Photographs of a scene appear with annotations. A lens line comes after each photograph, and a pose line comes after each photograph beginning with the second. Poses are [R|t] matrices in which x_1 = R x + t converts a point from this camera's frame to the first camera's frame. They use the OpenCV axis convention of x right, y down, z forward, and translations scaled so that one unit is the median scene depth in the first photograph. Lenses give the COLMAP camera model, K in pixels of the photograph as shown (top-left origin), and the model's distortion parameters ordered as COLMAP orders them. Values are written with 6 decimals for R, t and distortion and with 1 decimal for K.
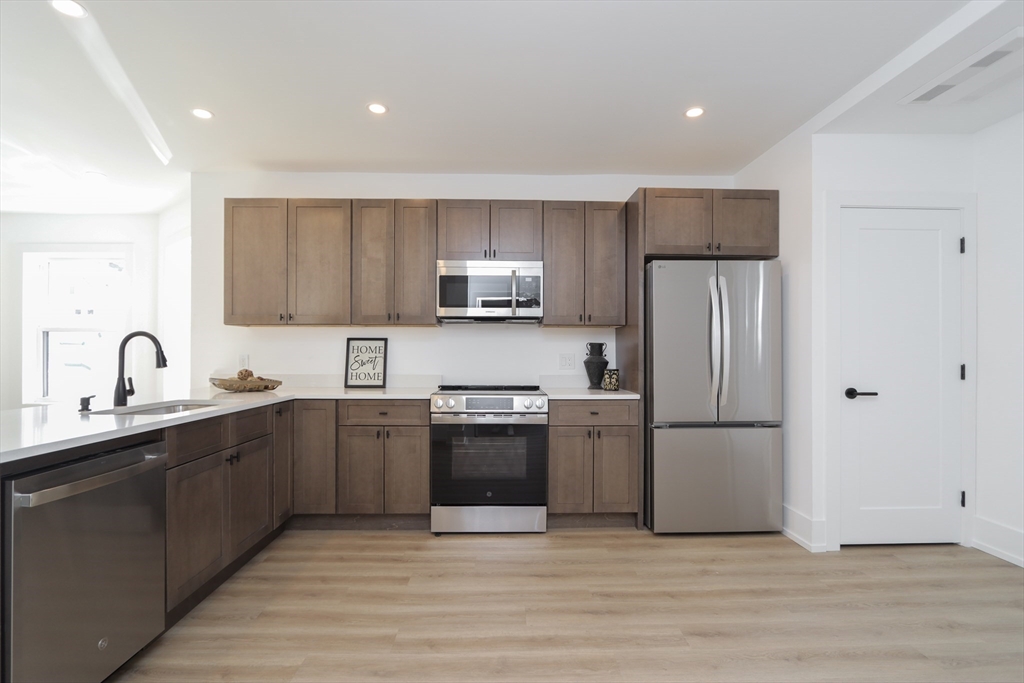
lens RADIAL K [[475.8, 0, 510.3], [0, 475.8, 352.4], [0, 0, 1]] dist [-0.011009, -0.000009]
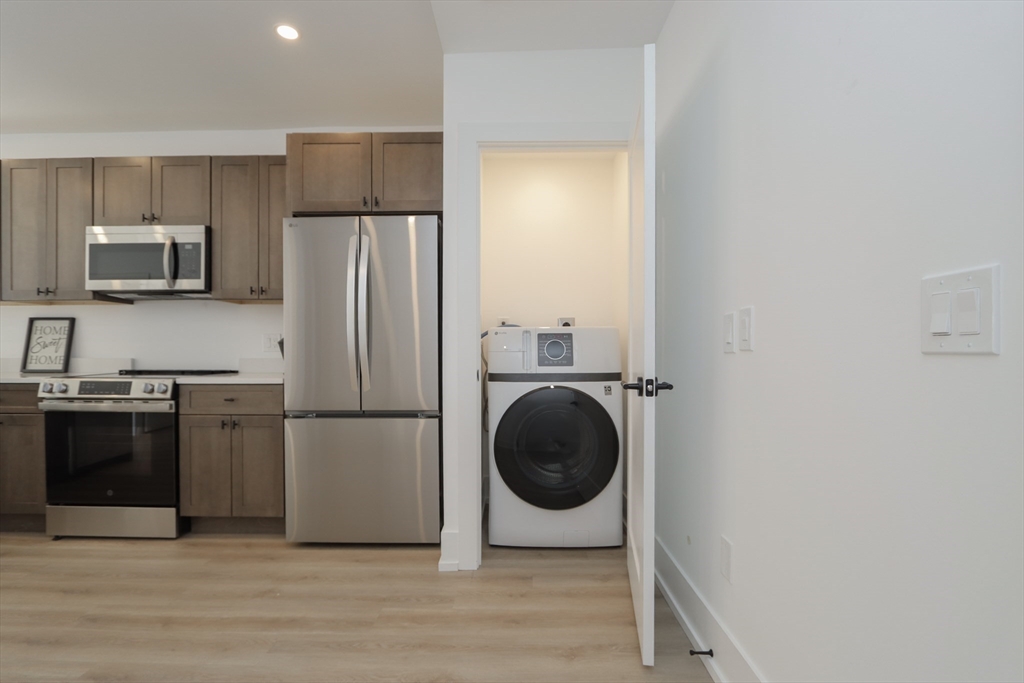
lens RADIAL K [[475.8, 0, 510.3], [0, 475.8, 352.4], [0, 0, 1]] dist [-0.011009, -0.000009]
pose [[0.999053, -0.002123, -0.043463, 0.715115], [0.002195, 0.999996, 0.001613, 0.042835], [0.043460, -0.001706, 0.999054, 0.174375]]
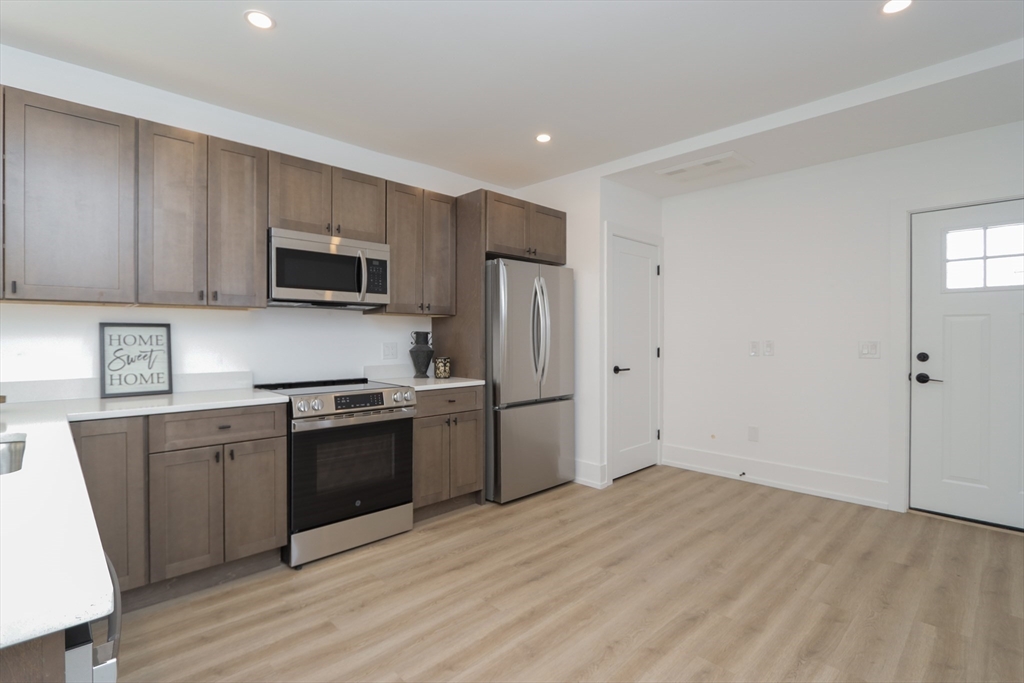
lens RADIAL K [[485.9, 0, 498.8], [0, 485.9, 339.6], [0, 0, 1]] dist [-0.012823, 0.000119]
pose [[0.741375, -0.006771, 0.671056, -0.449115], [0.002771, 0.999971, 0.007028, -0.011713], [-0.671085, -0.003351, 0.741373, 0.156720]]
